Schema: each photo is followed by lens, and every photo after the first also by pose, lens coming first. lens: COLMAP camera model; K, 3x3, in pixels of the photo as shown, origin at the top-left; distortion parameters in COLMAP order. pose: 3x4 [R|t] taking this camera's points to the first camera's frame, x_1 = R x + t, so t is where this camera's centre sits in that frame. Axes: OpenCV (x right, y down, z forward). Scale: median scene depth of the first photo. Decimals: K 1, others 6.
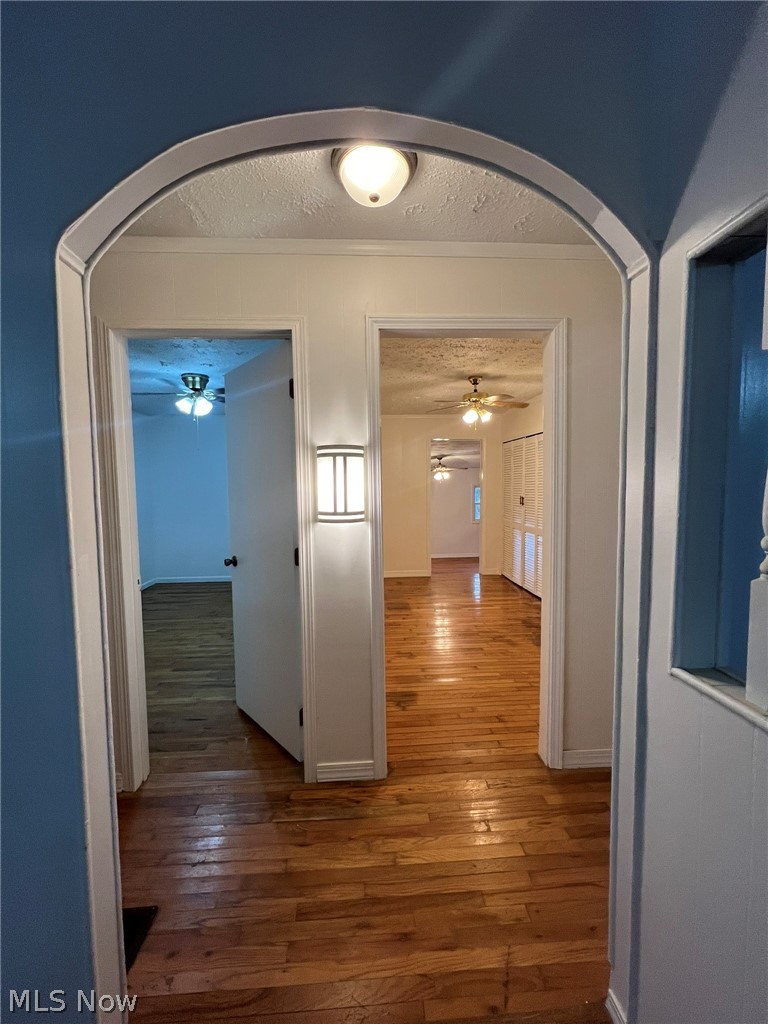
lens RADIAL K [[412.3, 0, 388.3], [0, 412.3, 509.0], [0, 0, 1]] dist [0.001258, 0.000470]
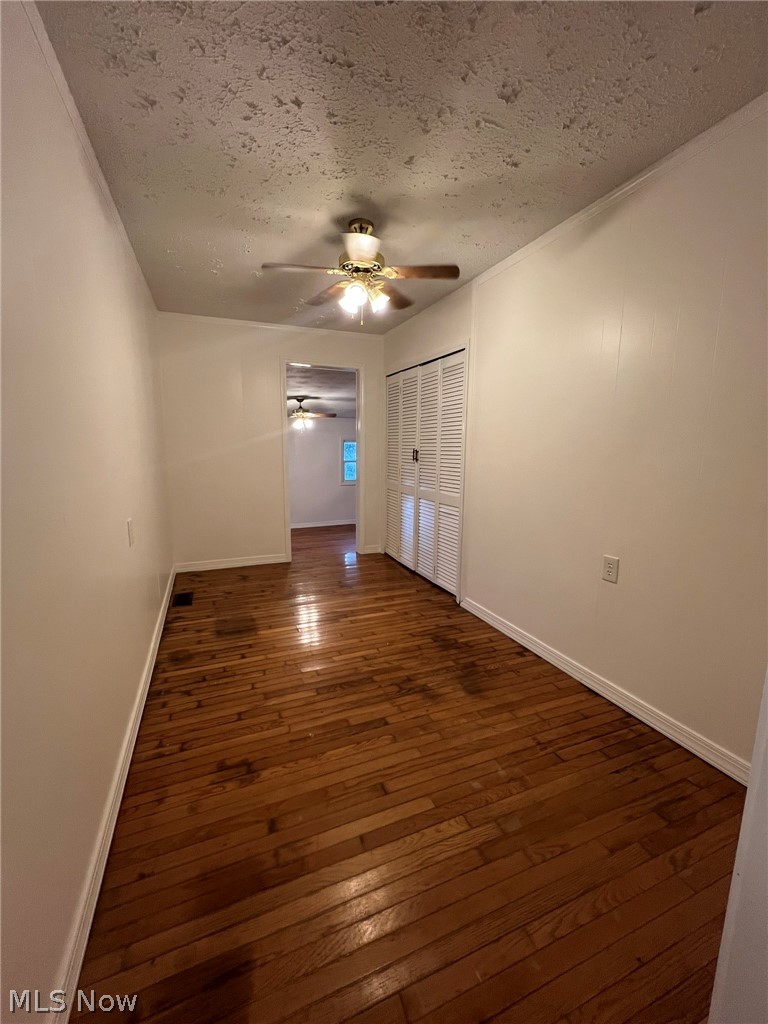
lens RADIAL K [[412.3, 0, 382.5], [0, 412.3, 512.2], [0, 0, 1]] dist [0.001258, 0.000470]
pose [[0.950271, -0.035803, 0.309359, 0.040232], [0.003431, 0.994513, 0.104560, 0.003801], [-0.311405, -0.098299, 0.945179, 0.320549]]
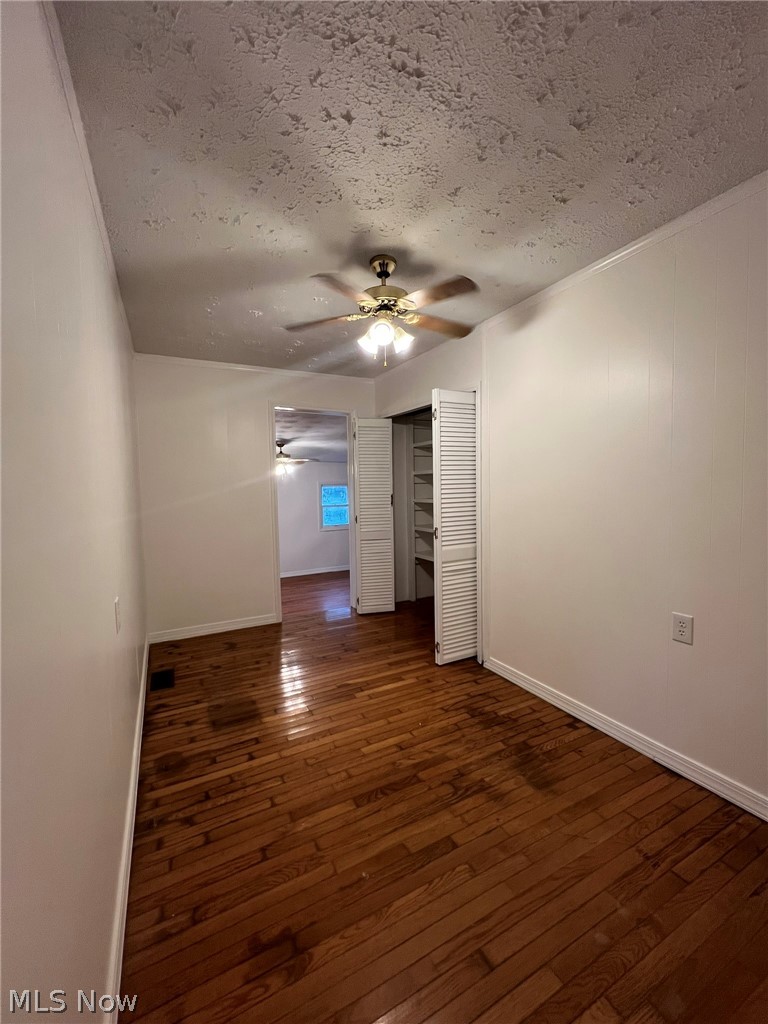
lens RADIAL K [[412.3, 0, 383.1], [0, 412.3, 512.3], [0, 0, 1]] dist [0.001258, 0.000470]
pose [[0.917102, -0.033734, 0.397223, -0.001397], [0.032520, 0.999423, 0.009793, -0.010131], [-0.397324, 0.003936, 0.917670, 0.393579]]
